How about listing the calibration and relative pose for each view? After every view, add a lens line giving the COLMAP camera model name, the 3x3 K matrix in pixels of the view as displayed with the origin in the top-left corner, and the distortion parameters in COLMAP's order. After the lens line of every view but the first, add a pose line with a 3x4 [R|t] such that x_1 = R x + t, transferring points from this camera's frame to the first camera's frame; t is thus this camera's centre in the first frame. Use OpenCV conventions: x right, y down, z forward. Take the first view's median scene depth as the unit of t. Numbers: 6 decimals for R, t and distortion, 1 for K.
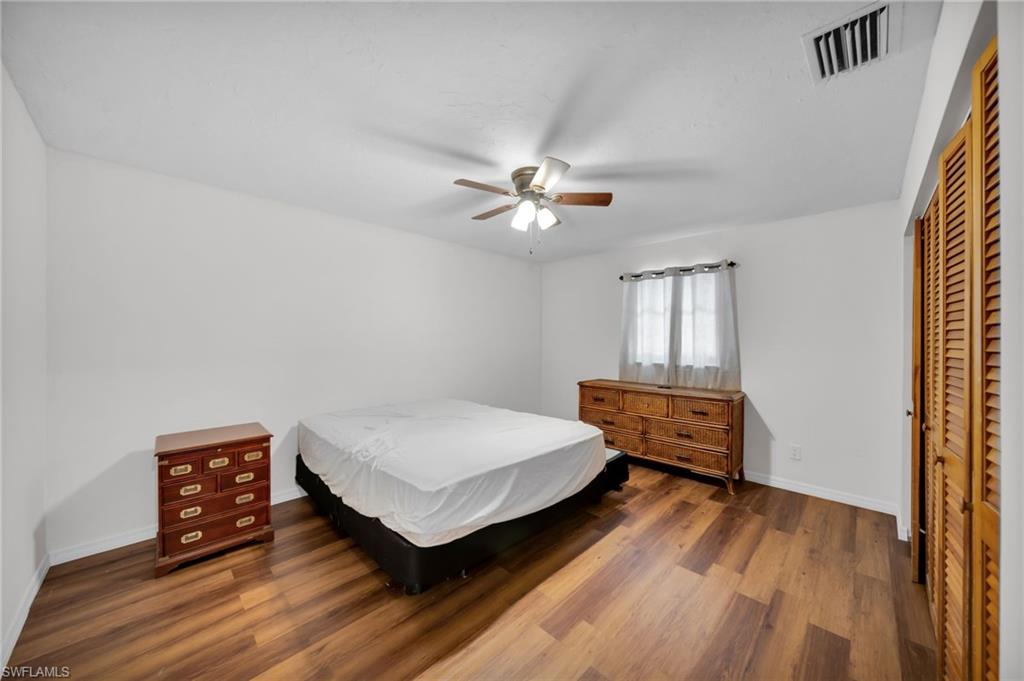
lens RADIAL K [[360.9, 0, 514.8], [0, 360.9, 339.2], [0, 0, 1]] dist [-0.000681, -0.000303]
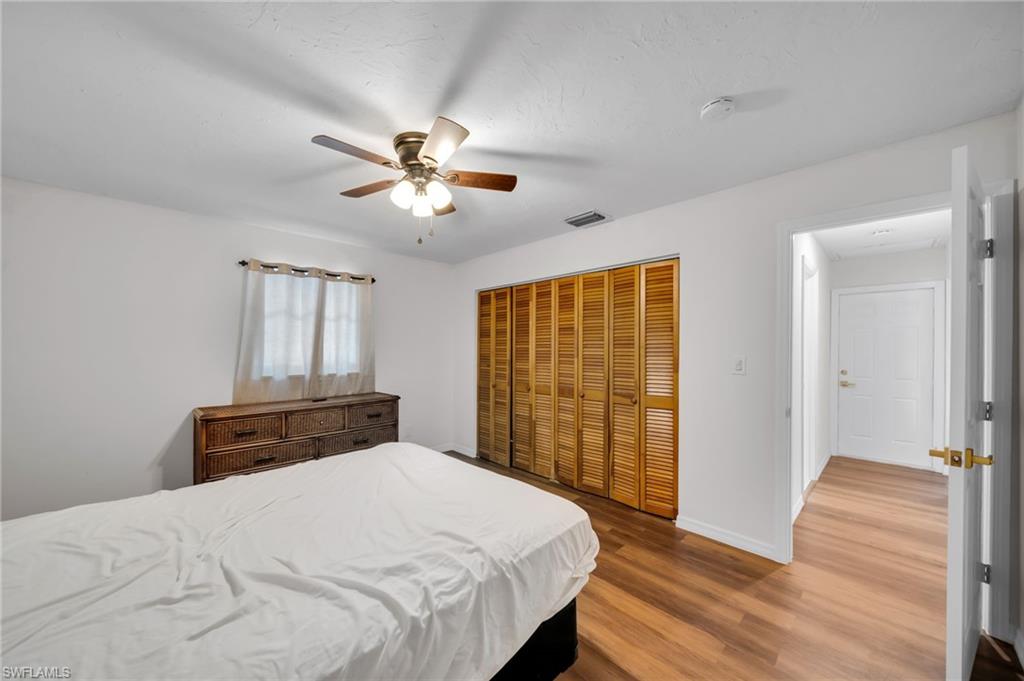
lens RADIAL K [[367.7, 0, 513.5], [0, 367.7, 349.7], [0, 0, 1]] dist [-0.005558, -0.000057]
pose [[0.009837, -0.008583, 0.999915, -0.499525], [0.003510, 0.999957, 0.008549, 0.000684], [-0.999945, 0.003426, 0.009867, 0.506470]]
